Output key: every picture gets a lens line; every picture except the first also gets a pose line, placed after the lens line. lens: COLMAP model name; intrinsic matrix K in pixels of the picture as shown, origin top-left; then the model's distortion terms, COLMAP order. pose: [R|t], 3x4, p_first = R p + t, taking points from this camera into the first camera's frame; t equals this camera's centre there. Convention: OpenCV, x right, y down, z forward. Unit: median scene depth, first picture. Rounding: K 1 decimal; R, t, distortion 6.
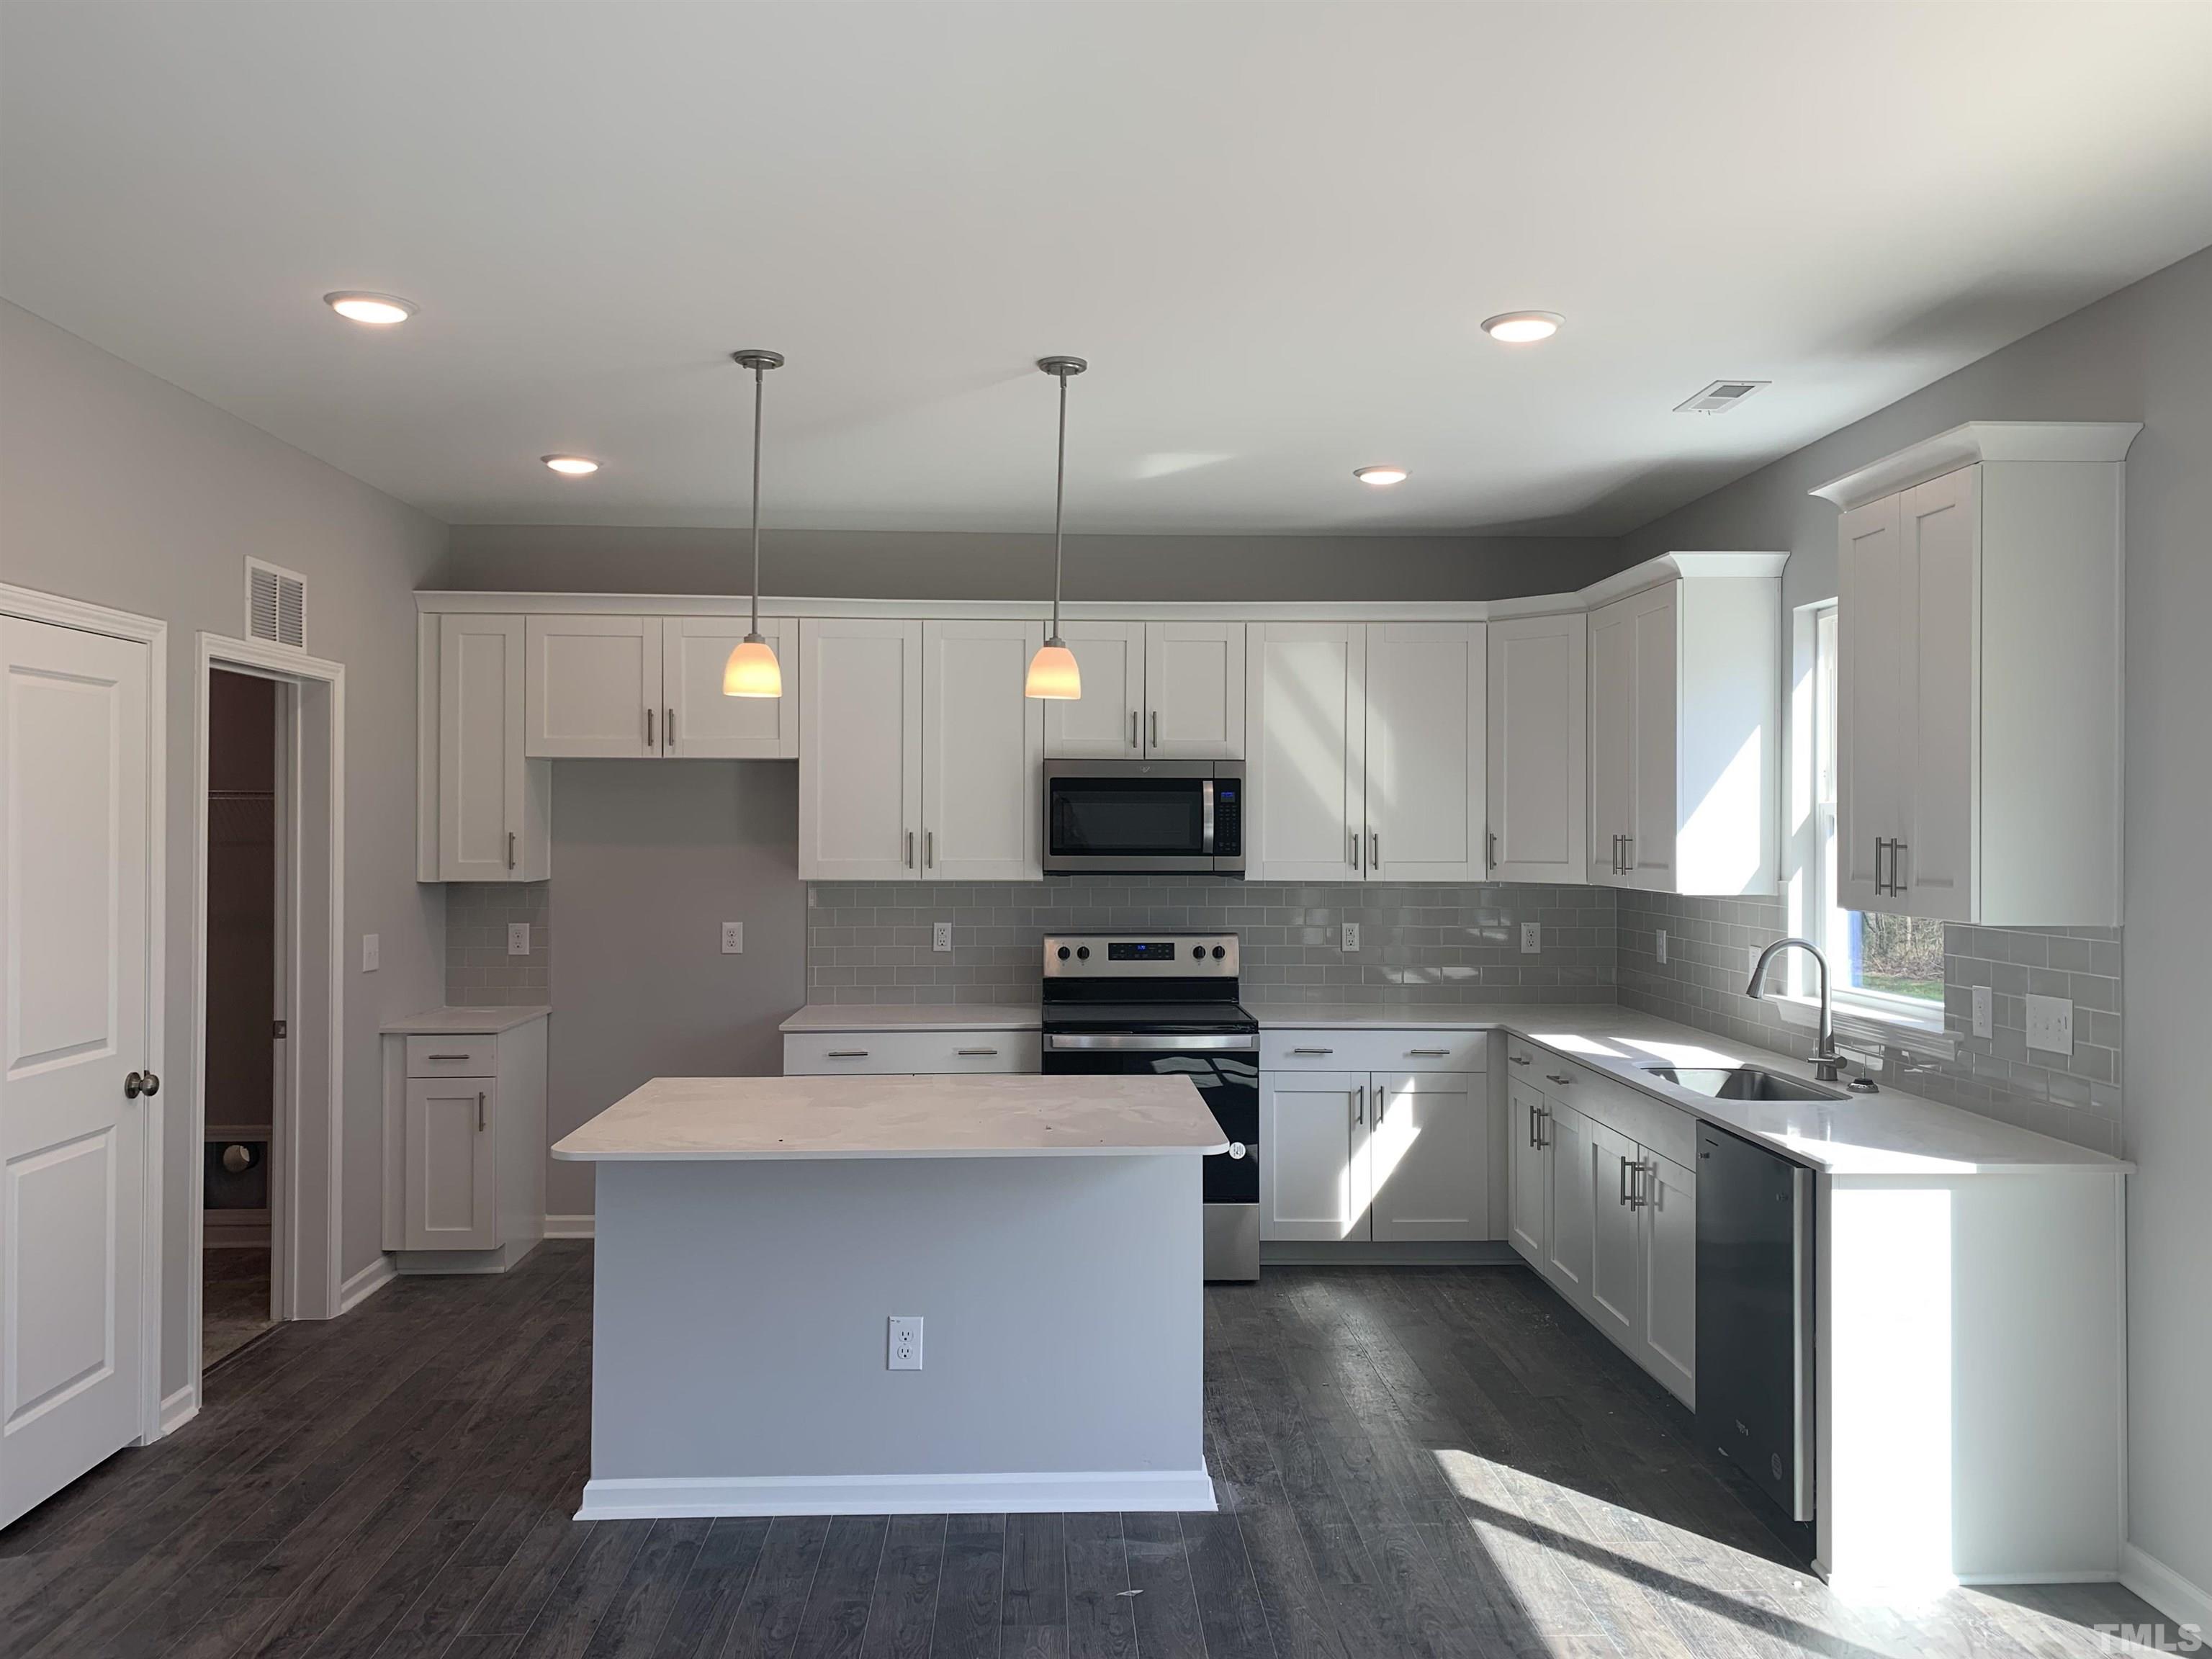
lens RADIAL K [[1677.1, 0, 1104.6], [0, 1677.1, 817.3], [0, 0, 1]] dist [0.027813, -0.028114]
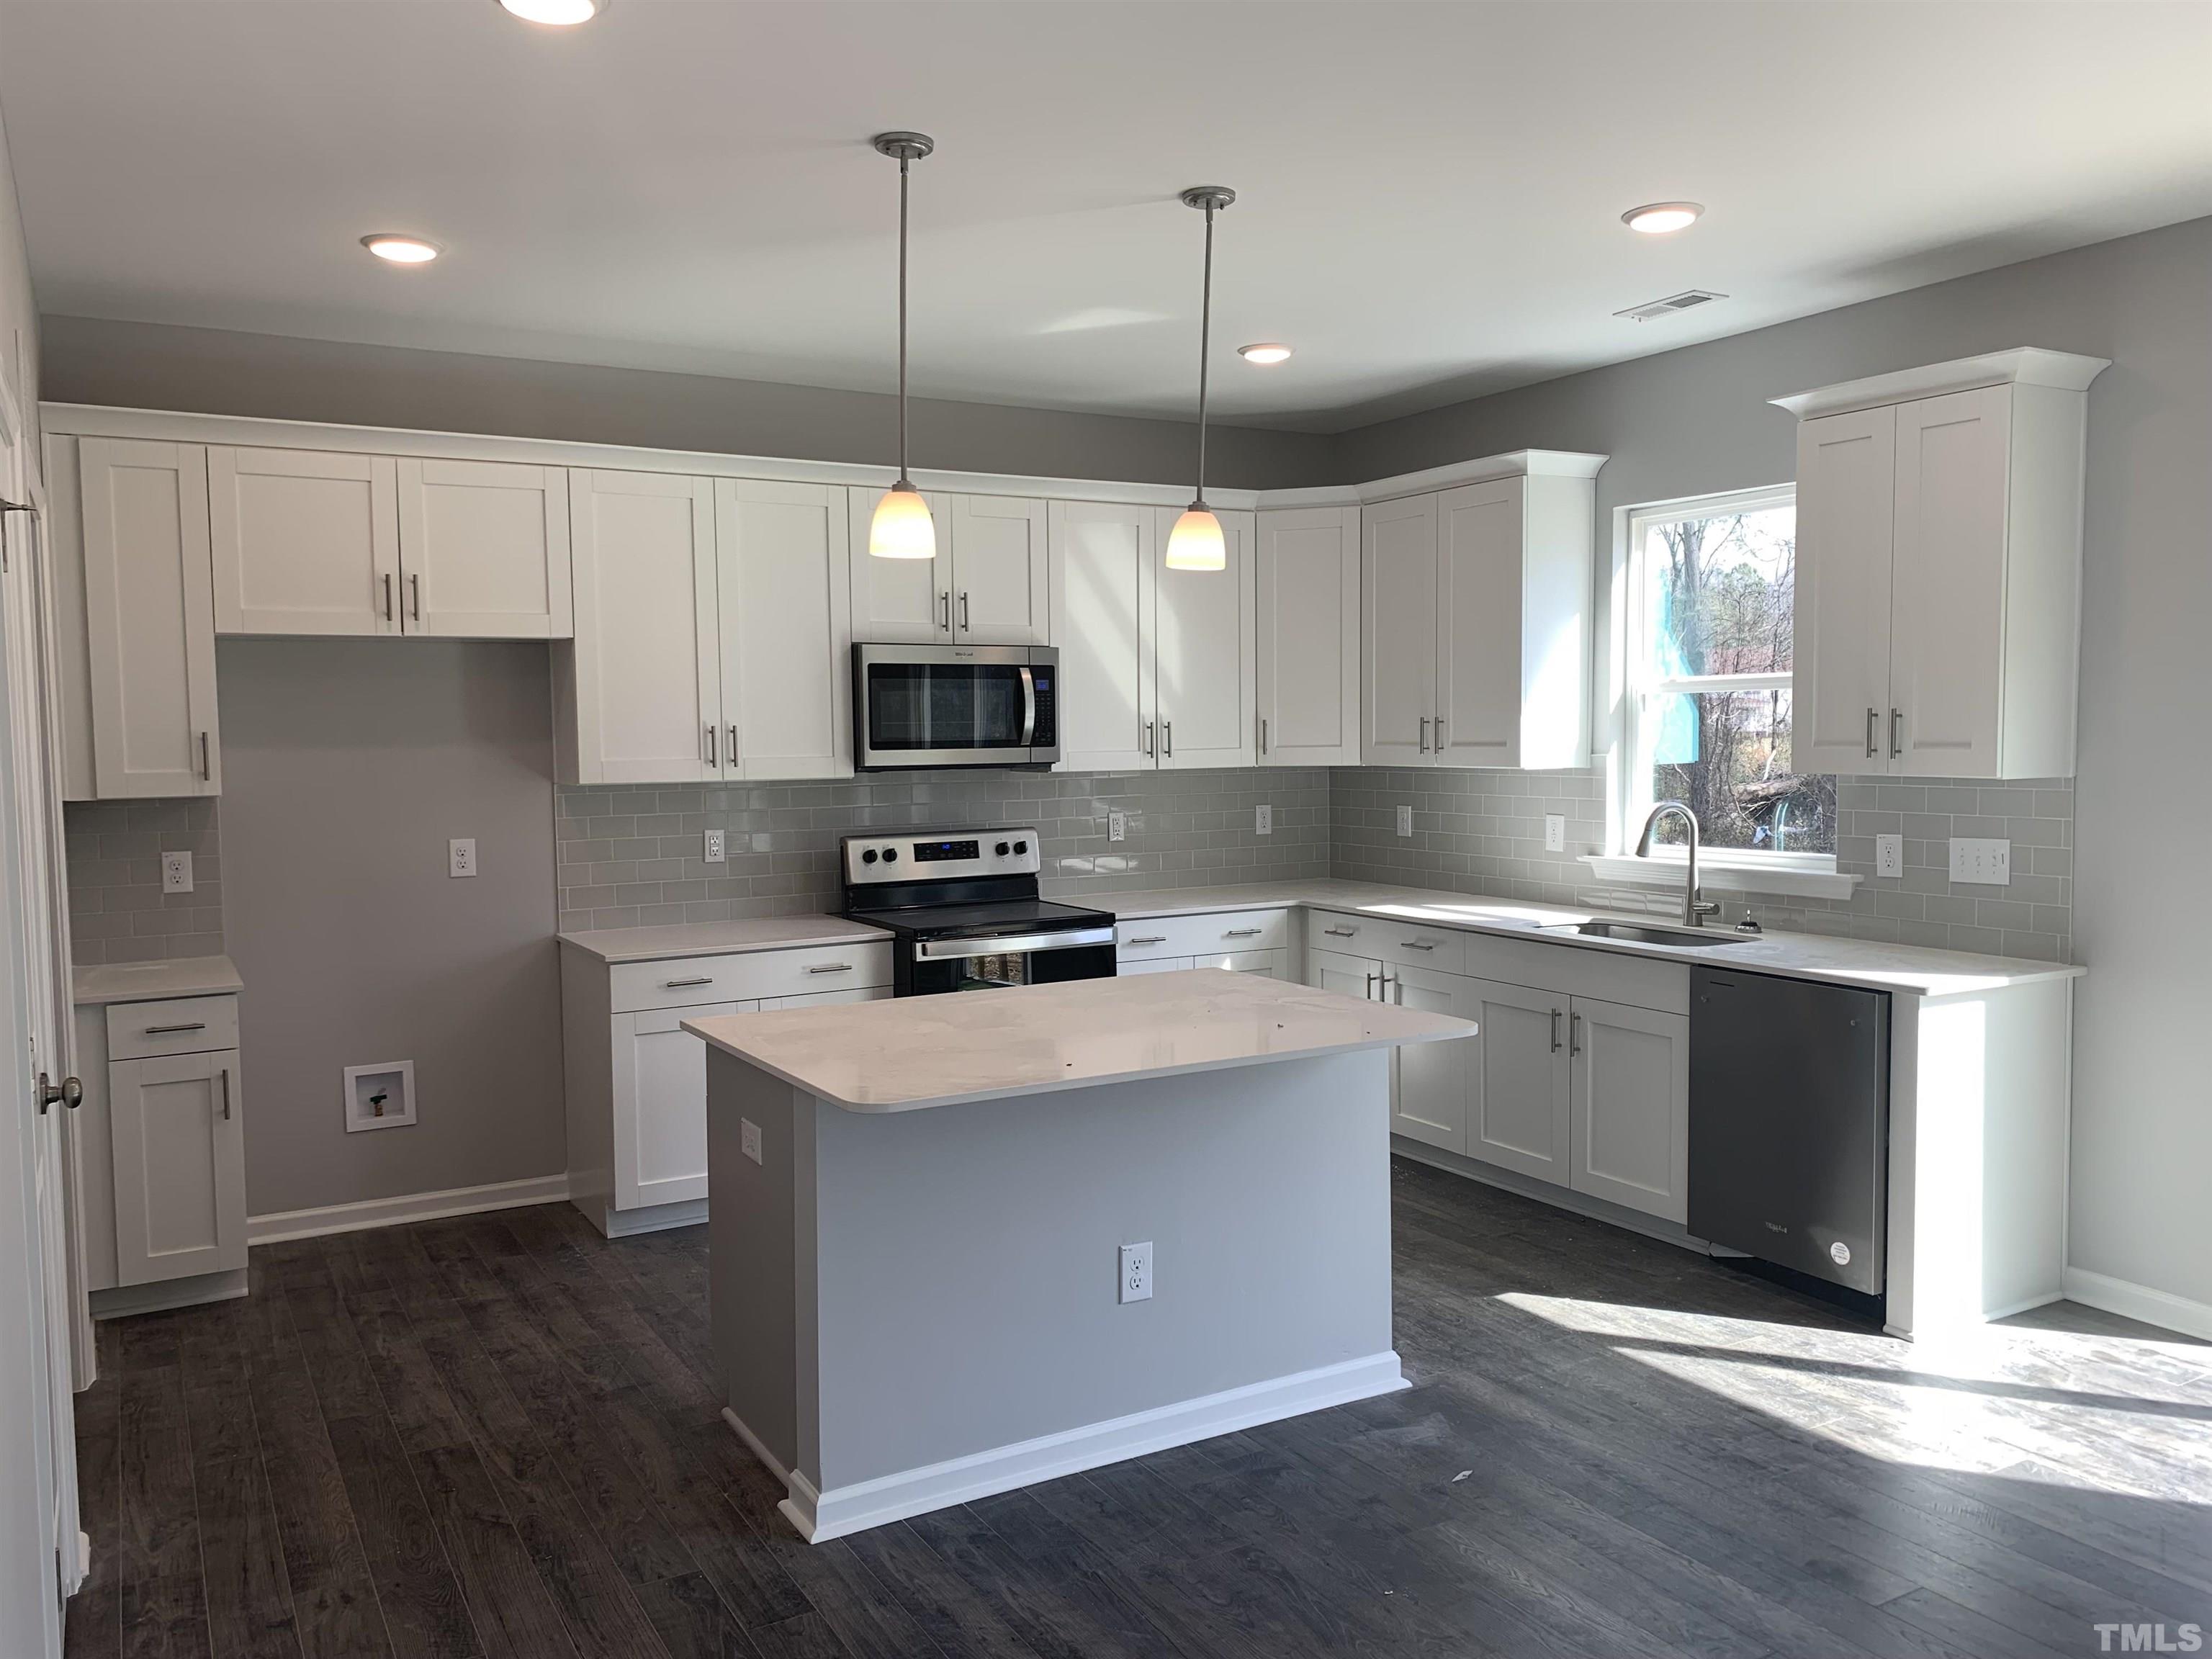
lens RADIAL K [[1677.1, 0, 1095.3], [0, 1677.1, 832.1], [0, 0, 1]] dist [0.027813, -0.028114]
pose [[0.890448, -0.042549, 0.453091, -0.403372], [0.012656, 0.997550, 0.068805, 0.008055], [-0.454908, -0.055533, 0.888805, 0.158118]]
